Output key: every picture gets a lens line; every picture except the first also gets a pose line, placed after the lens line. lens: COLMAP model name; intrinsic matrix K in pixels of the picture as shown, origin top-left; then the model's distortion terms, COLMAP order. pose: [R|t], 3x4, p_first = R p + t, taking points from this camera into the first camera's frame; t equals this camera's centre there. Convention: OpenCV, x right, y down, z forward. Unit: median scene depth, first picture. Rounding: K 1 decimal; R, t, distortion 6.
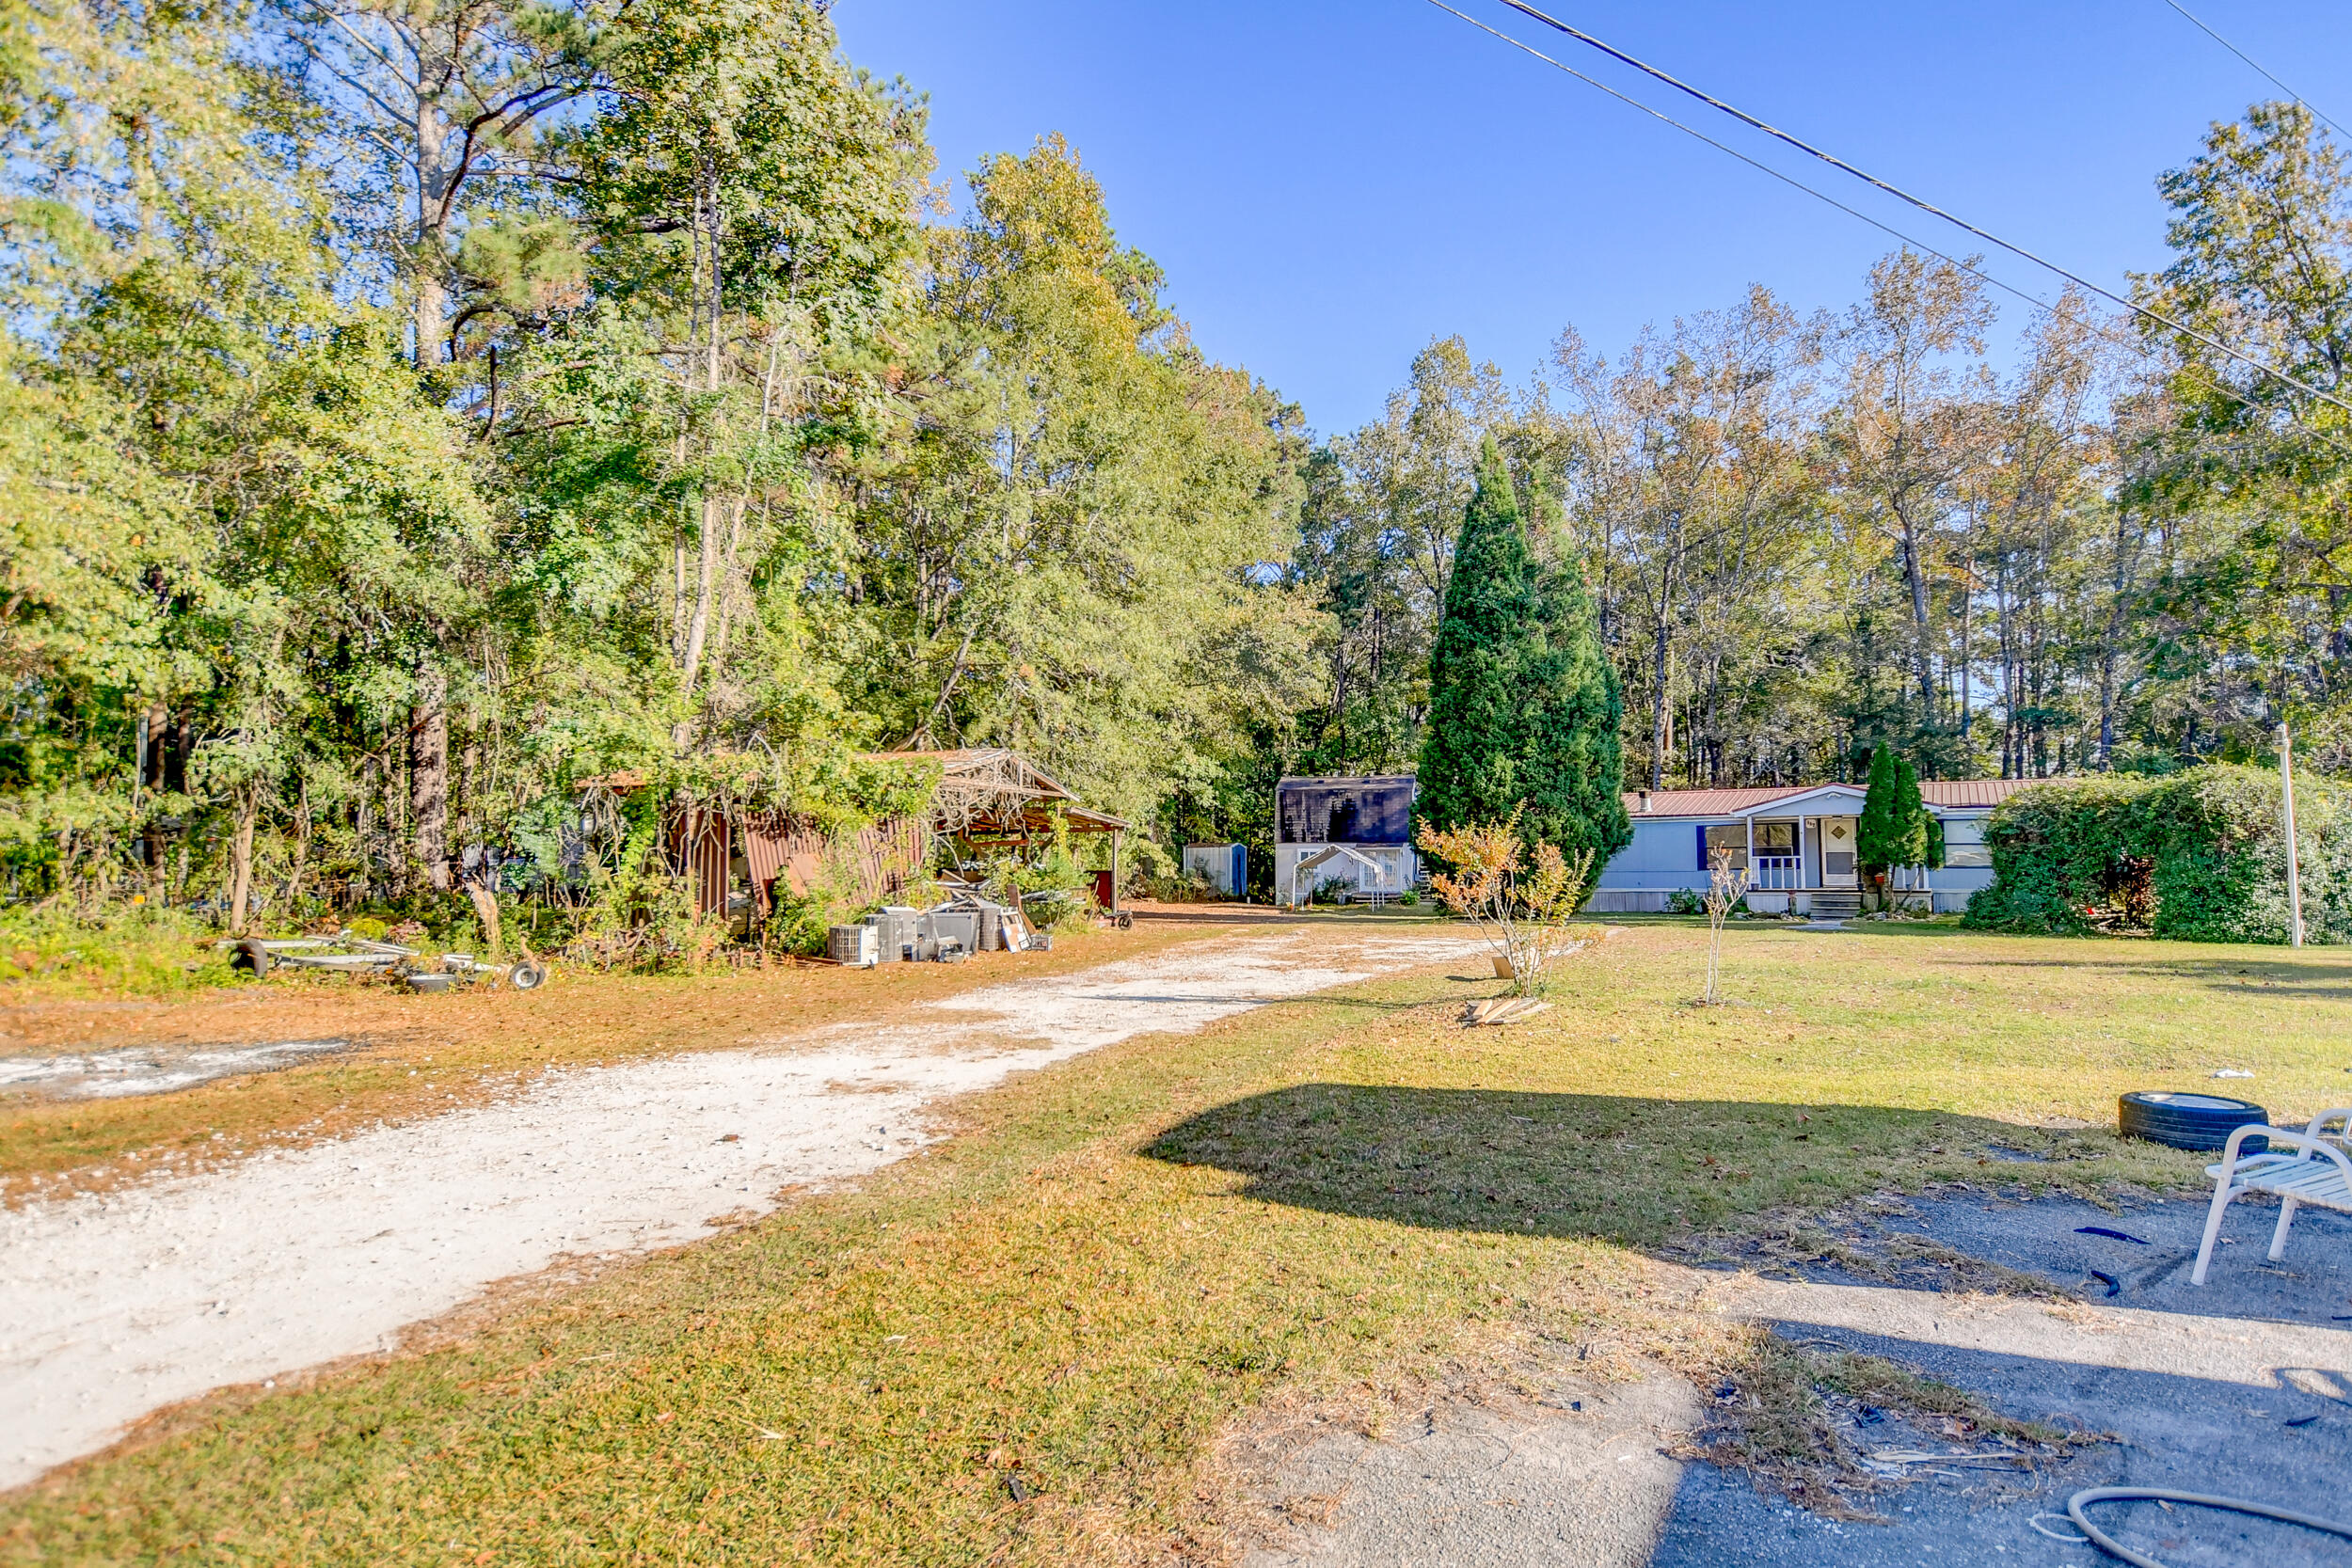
lens RADIAL K [[1276.9, 0, 1176.0], [0, 1276.9, 784.0], [0, 0, 1]] dist [0.004107, 0.001163]
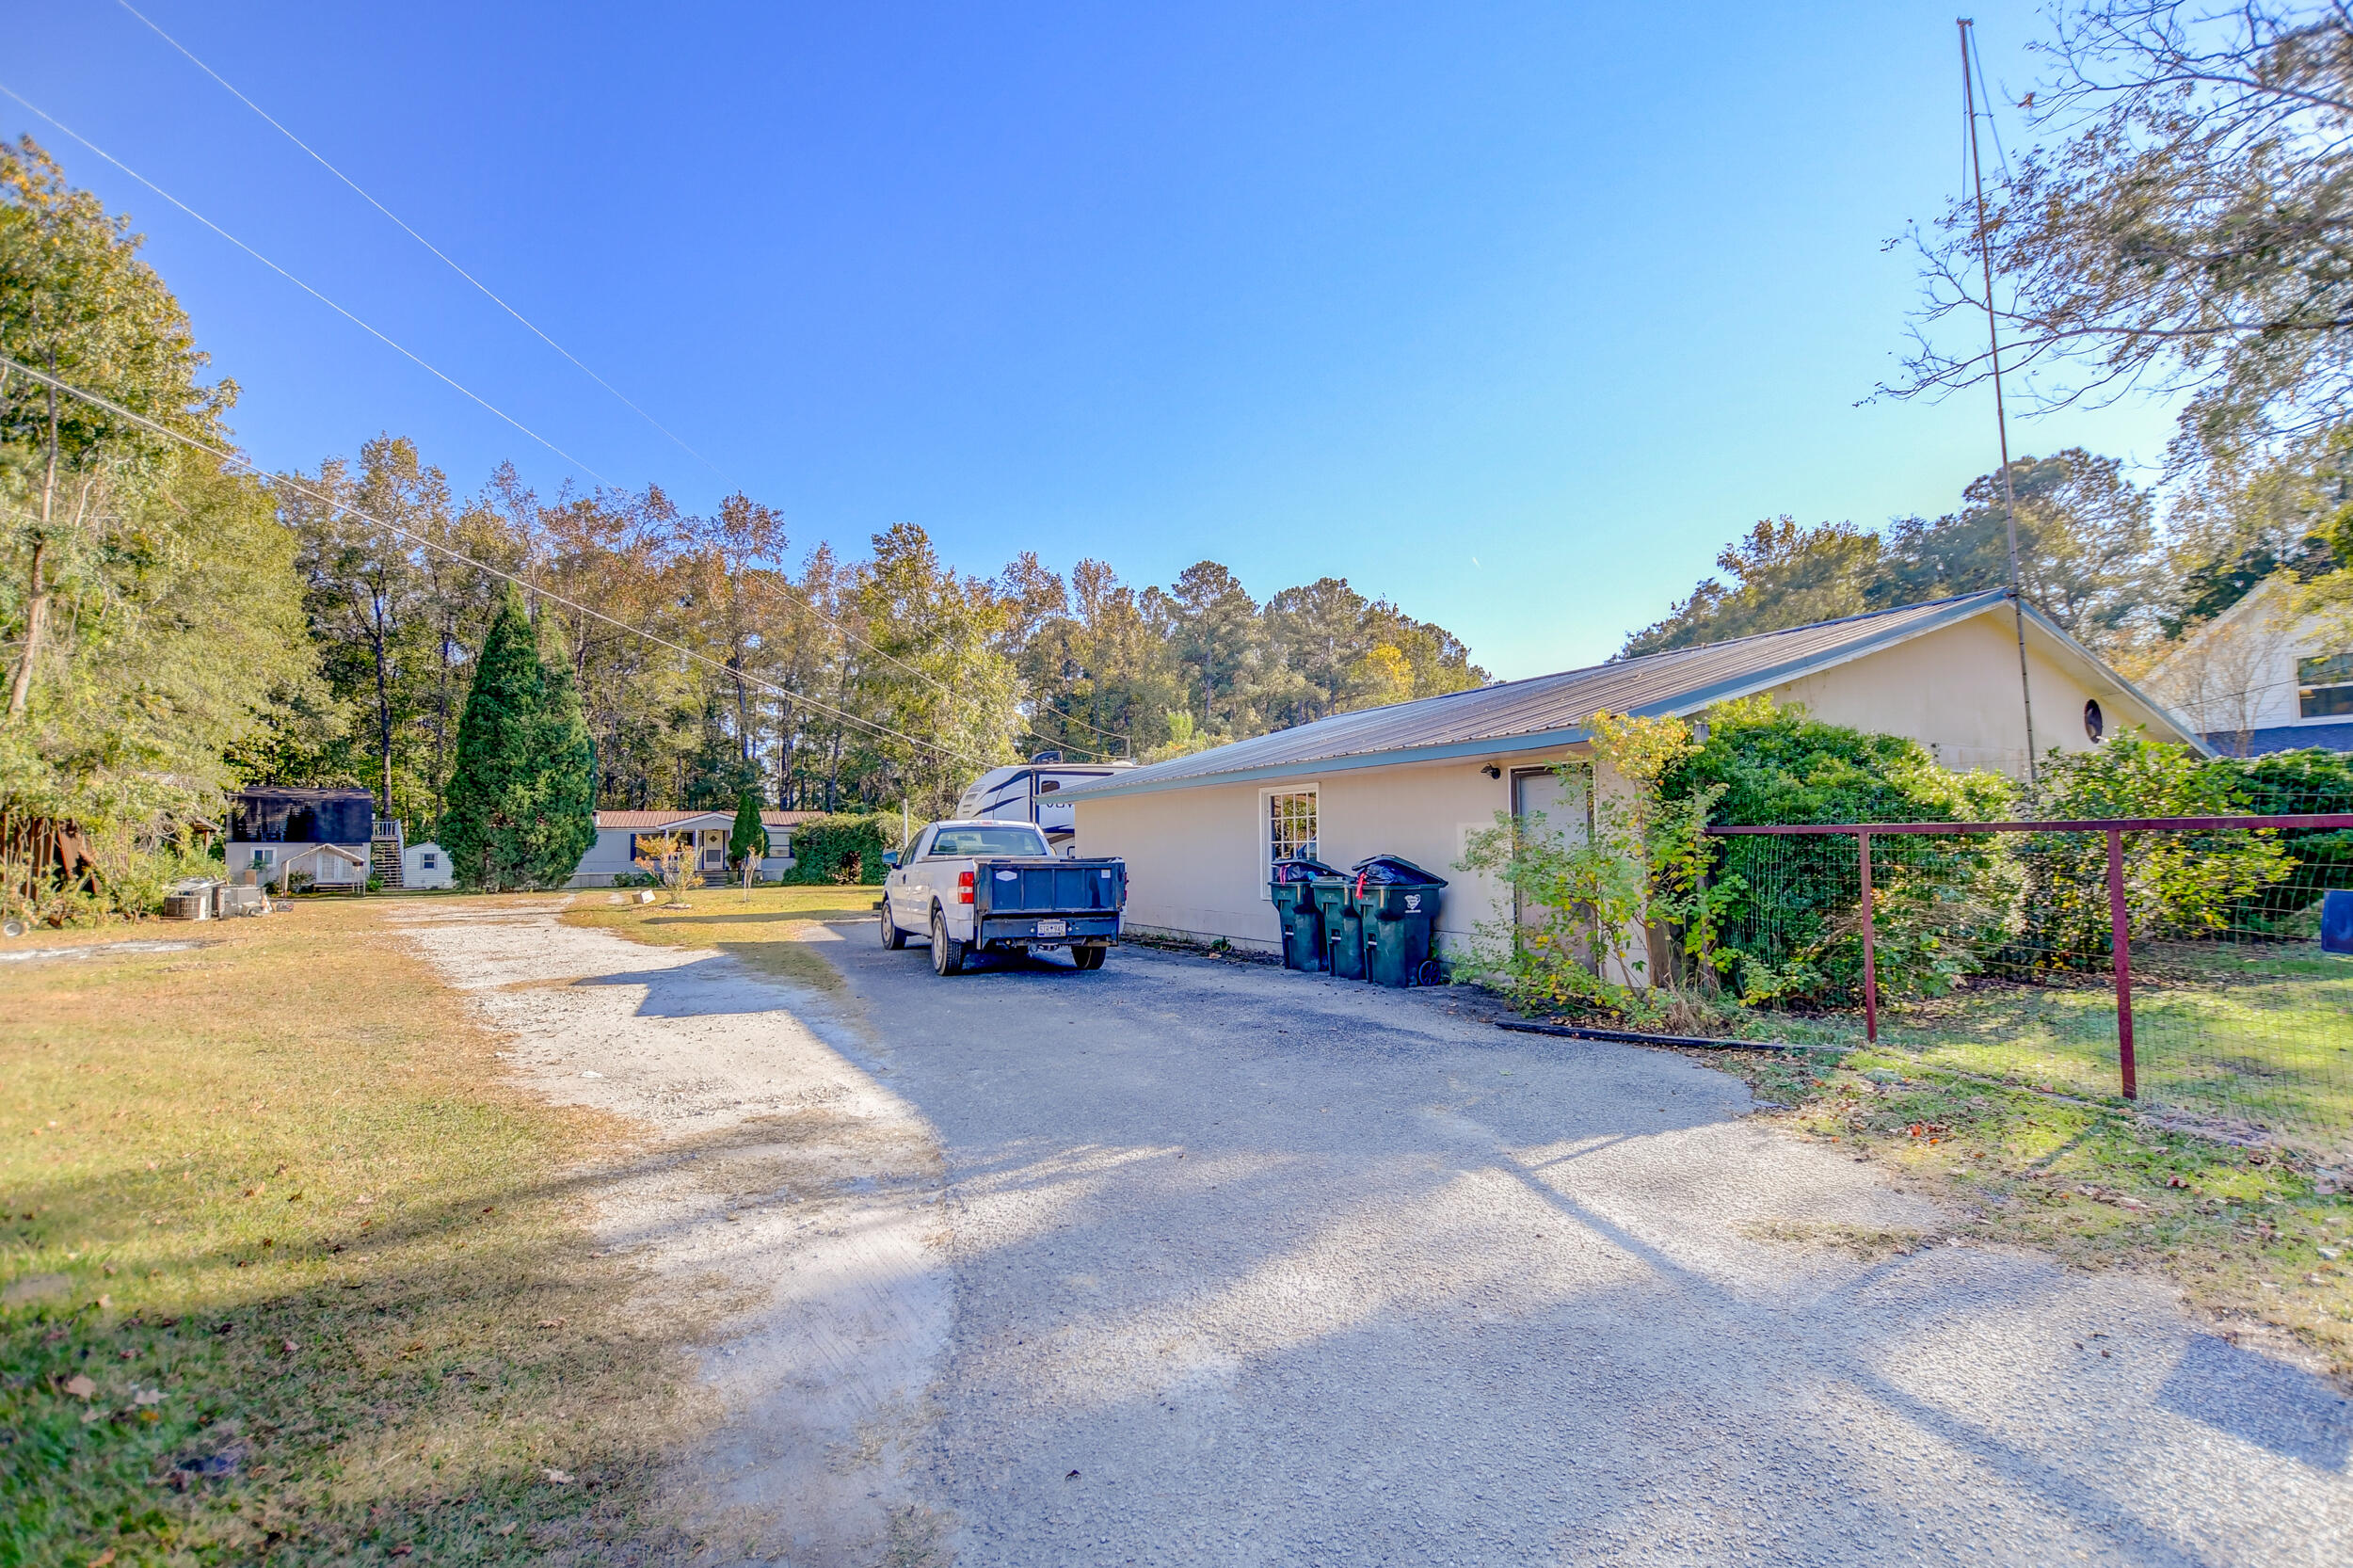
lens RADIAL K [[1025.6, 0, 1176.5], [0, 1025.6, 784.0], [0, 0, 1]] dist [0.000772, 0.000016]
pose [[0.558753, 0.052302, 0.827683, -0.324803], [-0.042065, 0.998512, -0.034699, -0.016733], [-0.828266, -0.015429, 0.560122, -0.362188]]
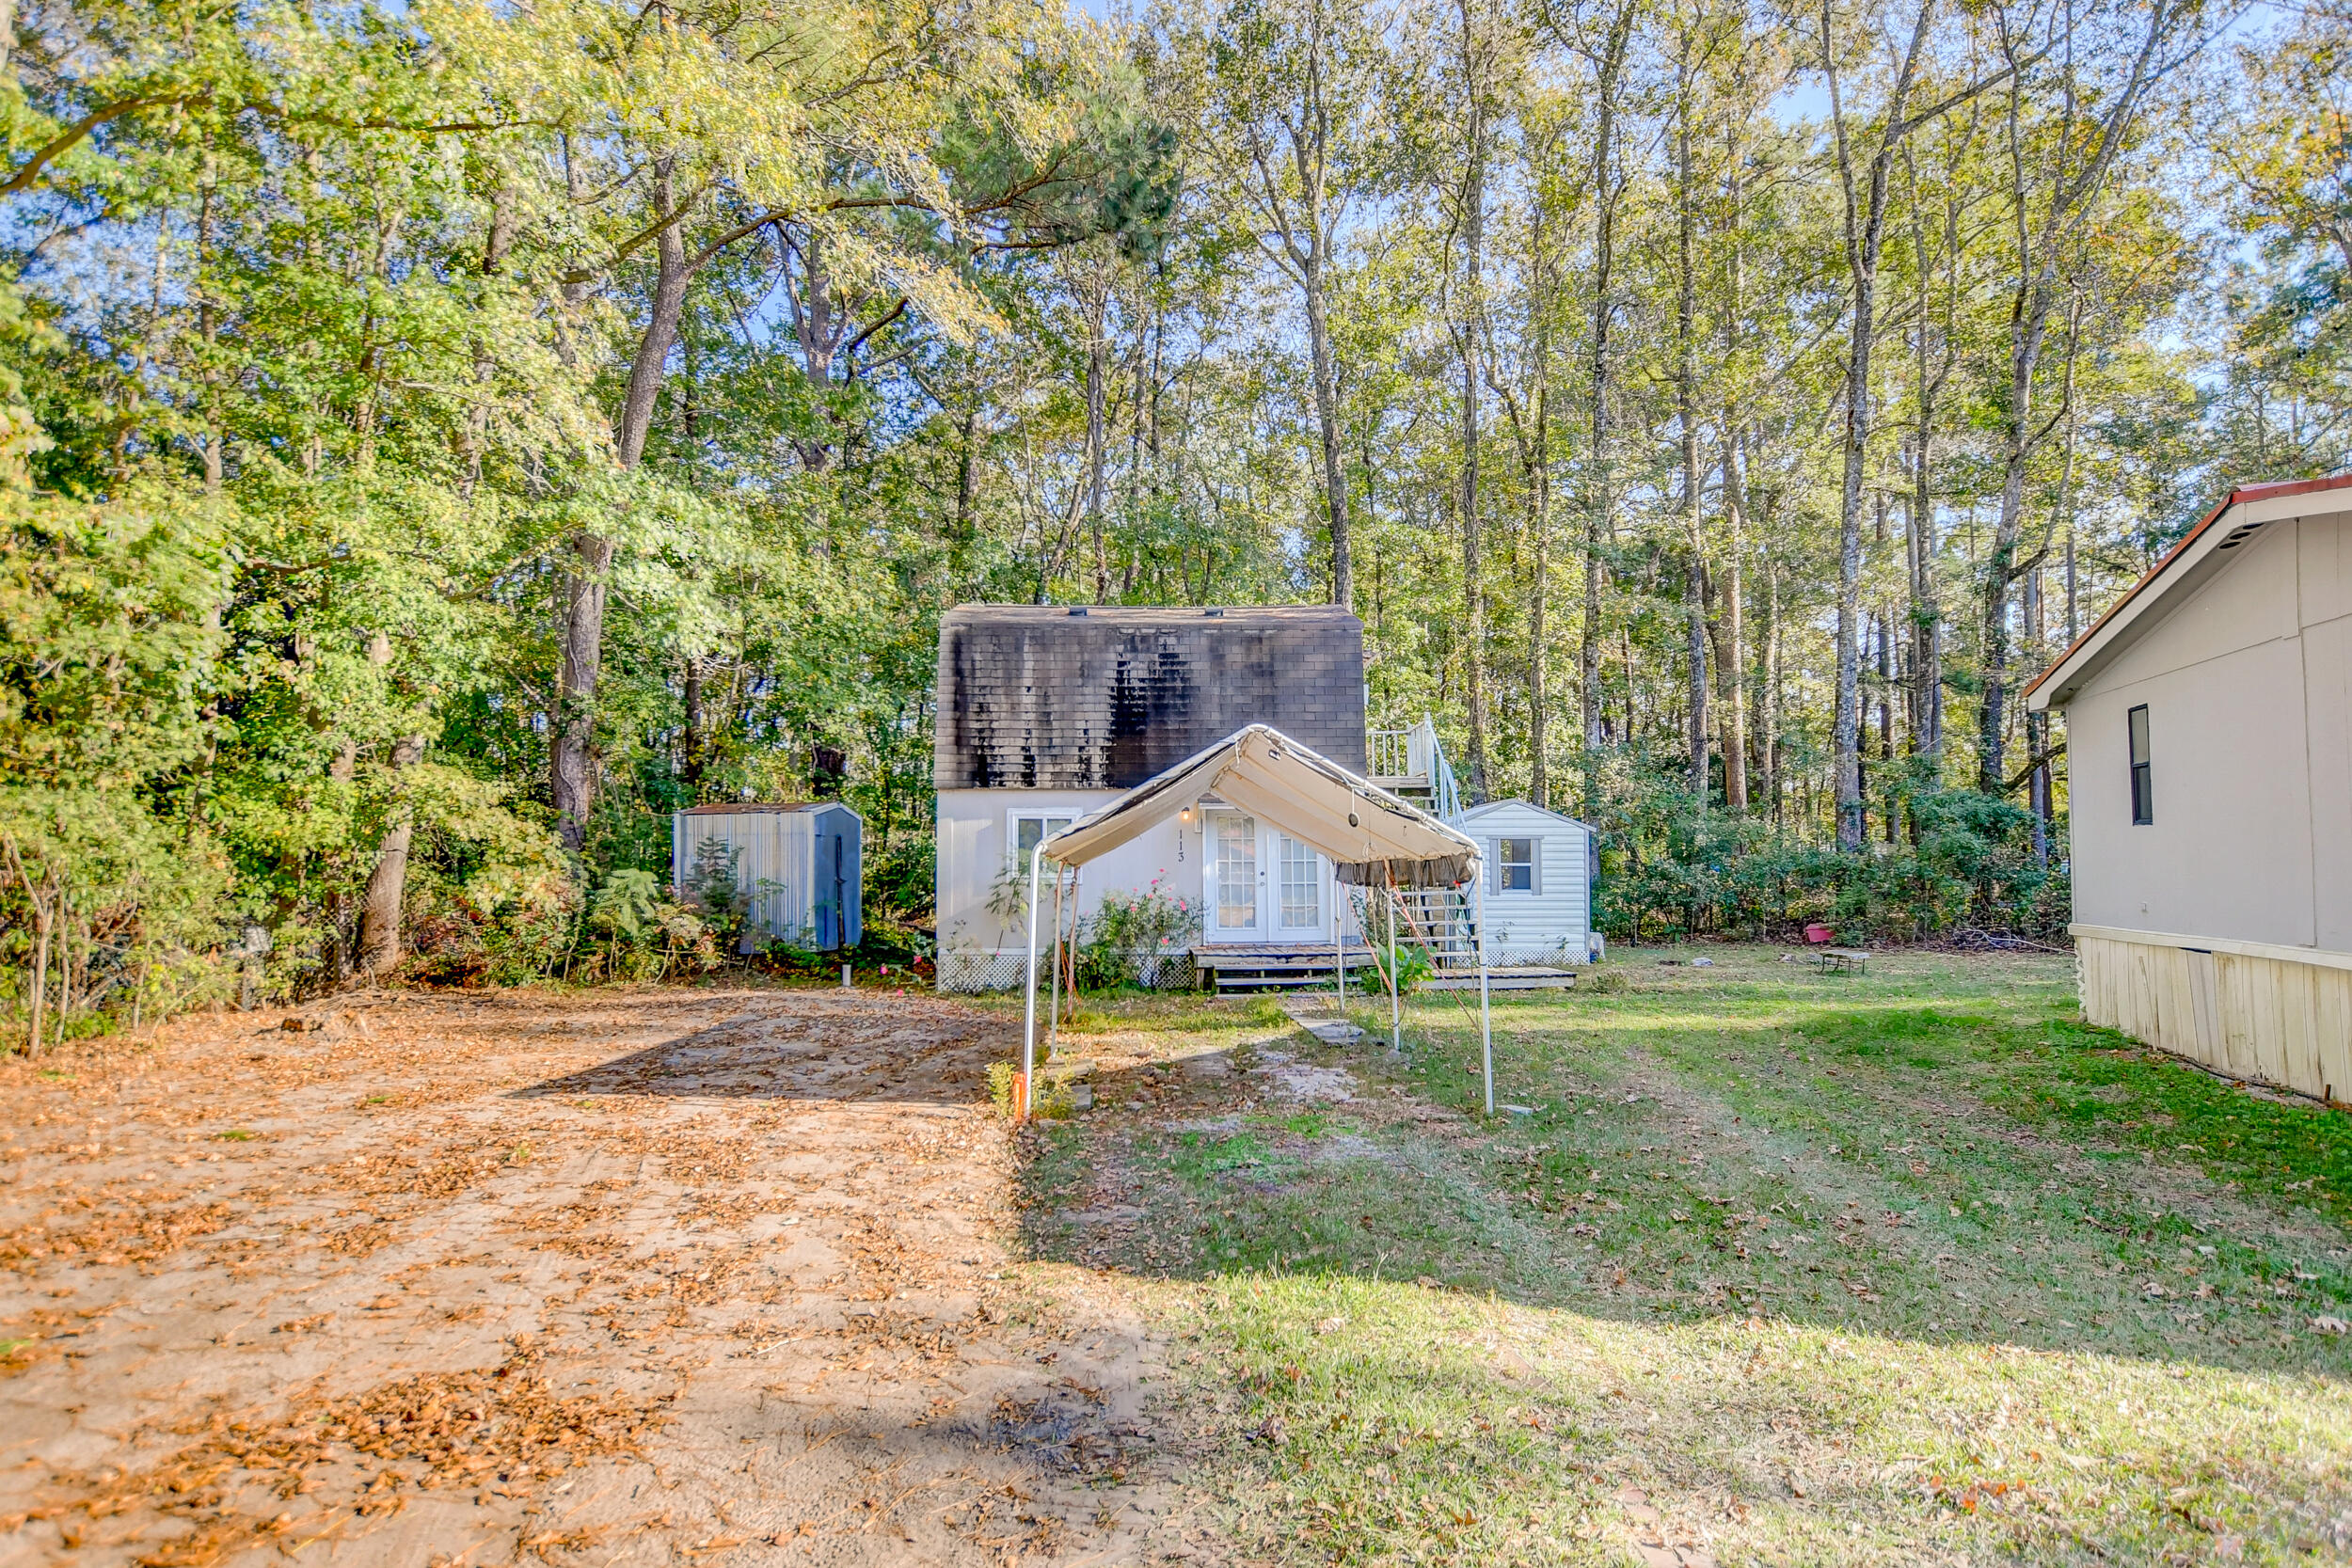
lens RADIAL K [[1276.9, 0, 1176.0], [0, 1276.9, 784.0], [0, 0, 1]] dist [0.004107, 0.001163]
pose [[0.968461, 0.013333, 0.248807, 0.086503], [-0.014195, 0.999898, 0.001668, 0.066026], [-0.248759, -0.005148, 0.968552, 1.040845]]
